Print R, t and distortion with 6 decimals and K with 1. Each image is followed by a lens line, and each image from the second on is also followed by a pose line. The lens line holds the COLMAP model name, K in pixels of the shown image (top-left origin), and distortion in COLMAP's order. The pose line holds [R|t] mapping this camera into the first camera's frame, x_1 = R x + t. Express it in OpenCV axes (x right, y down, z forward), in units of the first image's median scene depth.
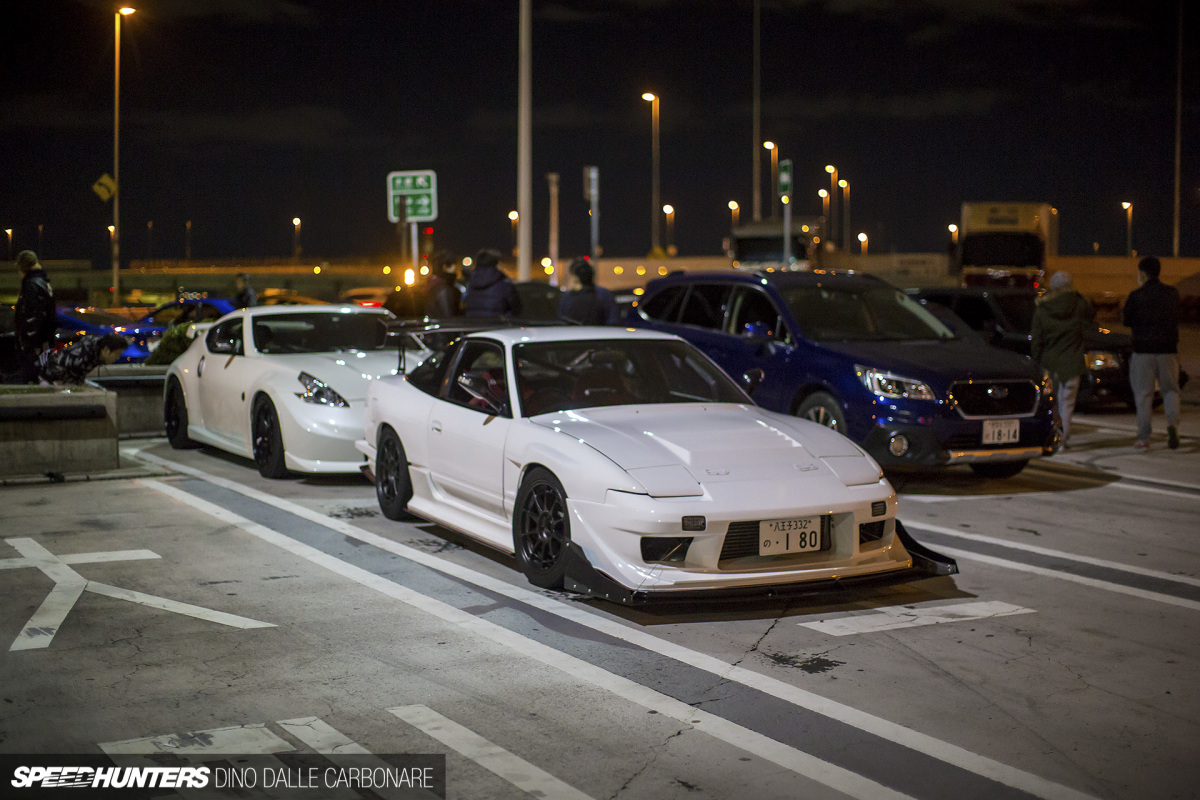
lens RADIAL K [[1711.7, 0, 599.8], [0, 1711.7, 398.8], [0, 0, 1]] dist [-0.055264, 0.000000]
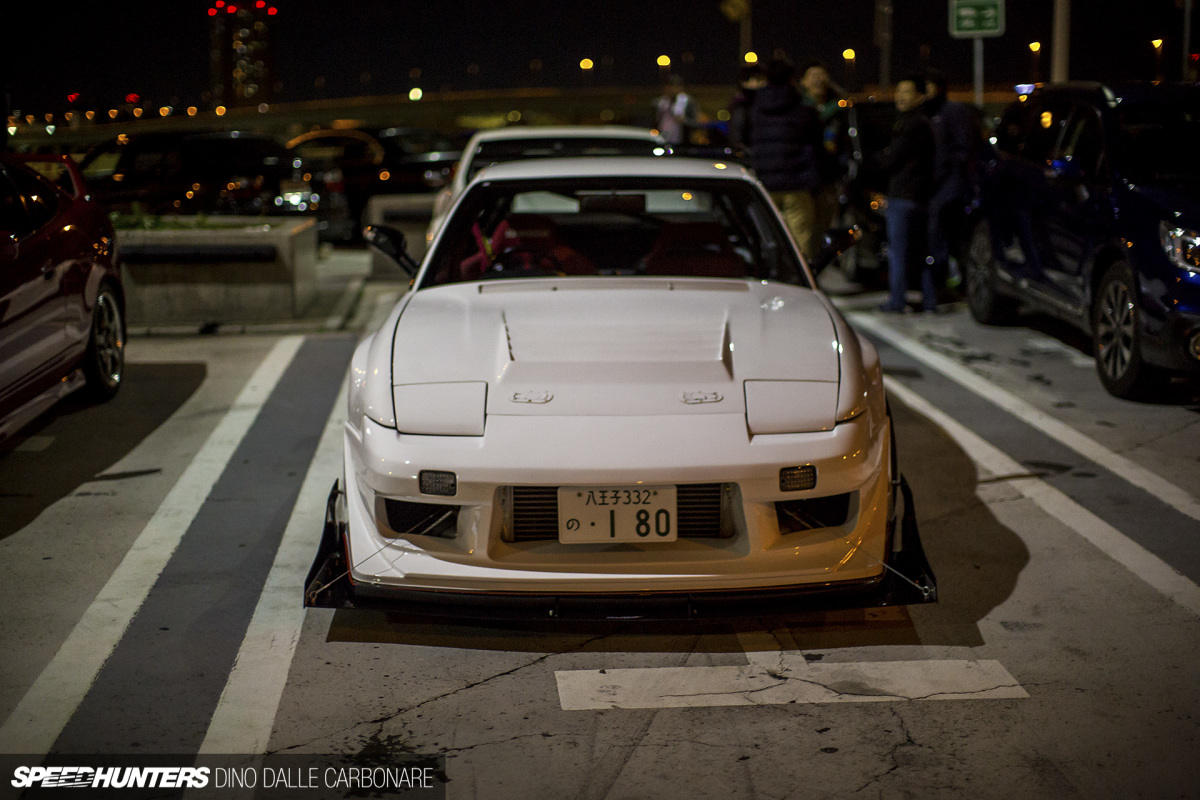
lens RADIAL K [[1711.7, 0, 600.2], [0, 1711.7, 400.3], [0, 0, 1]] dist [-0.055264, 0.000000]
pose [[0.906409, 0.068032, -0.416886, 0.349727], [-0.026301, 0.994119, 0.105048, -0.021712], [0.421581, -0.084252, 0.902868, 0.460631]]
